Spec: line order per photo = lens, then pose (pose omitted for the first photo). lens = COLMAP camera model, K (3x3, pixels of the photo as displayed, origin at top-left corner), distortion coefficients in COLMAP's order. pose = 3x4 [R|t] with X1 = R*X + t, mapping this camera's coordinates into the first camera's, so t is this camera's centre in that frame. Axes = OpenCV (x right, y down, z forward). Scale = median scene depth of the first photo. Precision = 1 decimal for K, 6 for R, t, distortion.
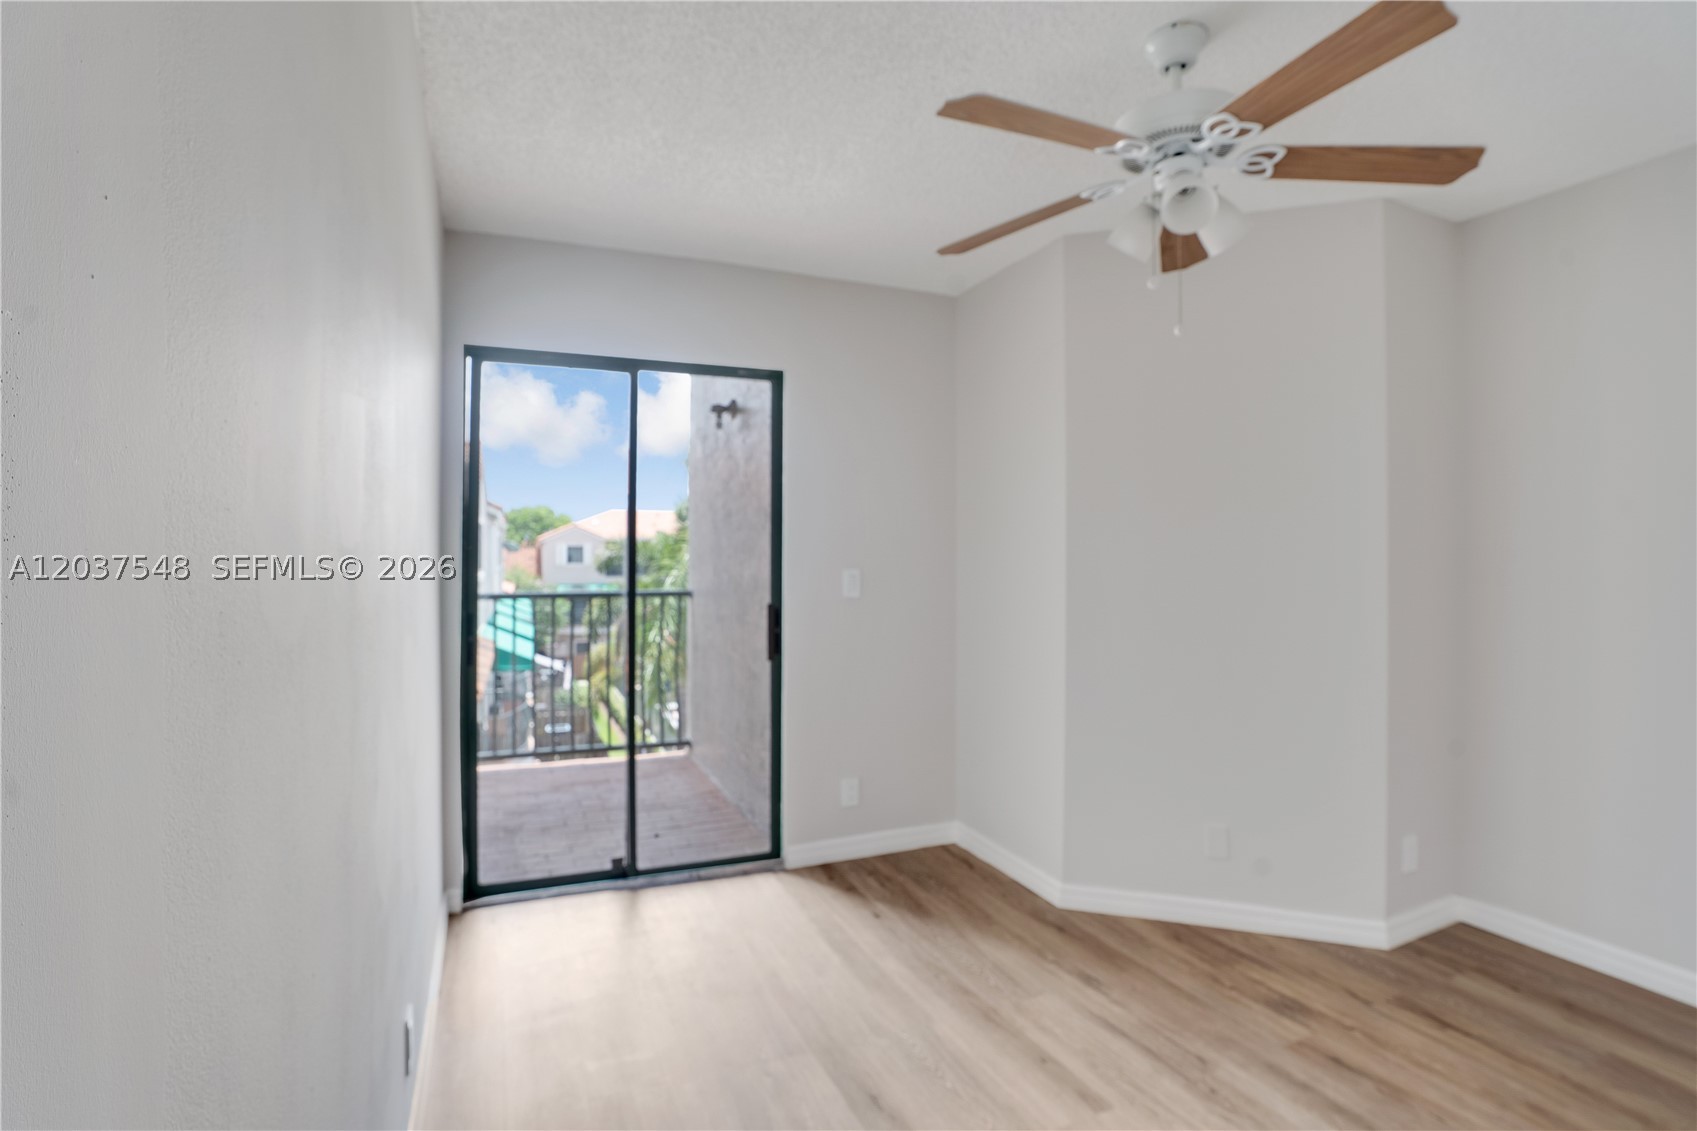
lens RADIAL K [[828.4, 0, 851.6], [0, 828.4, 561.7], [0, 0, 1]] dist [-0.063612, 0.020068]
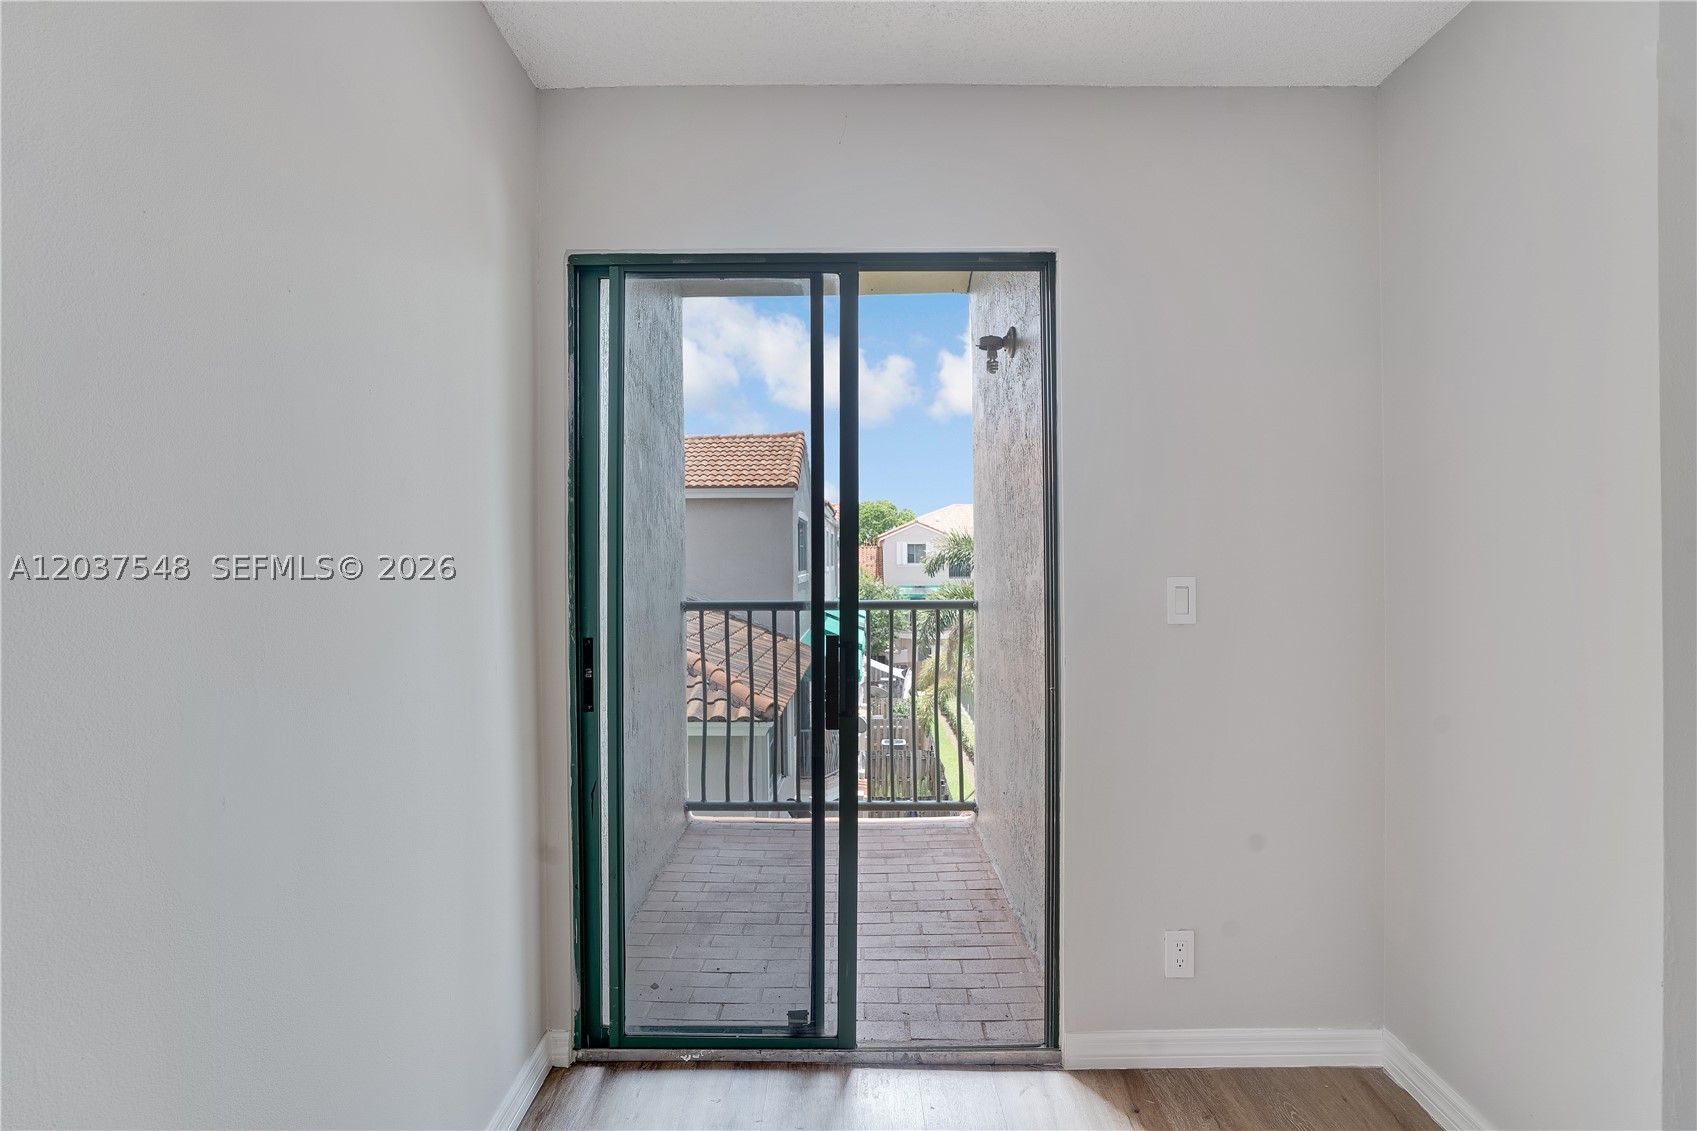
lens RADIAL K [[897.4, 0, 847.7], [0, 897.4, 556.1], [0, 0, 1]] dist [0.001208, -0.000040]
pose [[0.911534, -0.005026, -0.411194, 0.035227], [0.003027, 0.999980, -0.005513, -0.001702], [0.411214, 0.003780, 0.911531, 0.236927]]
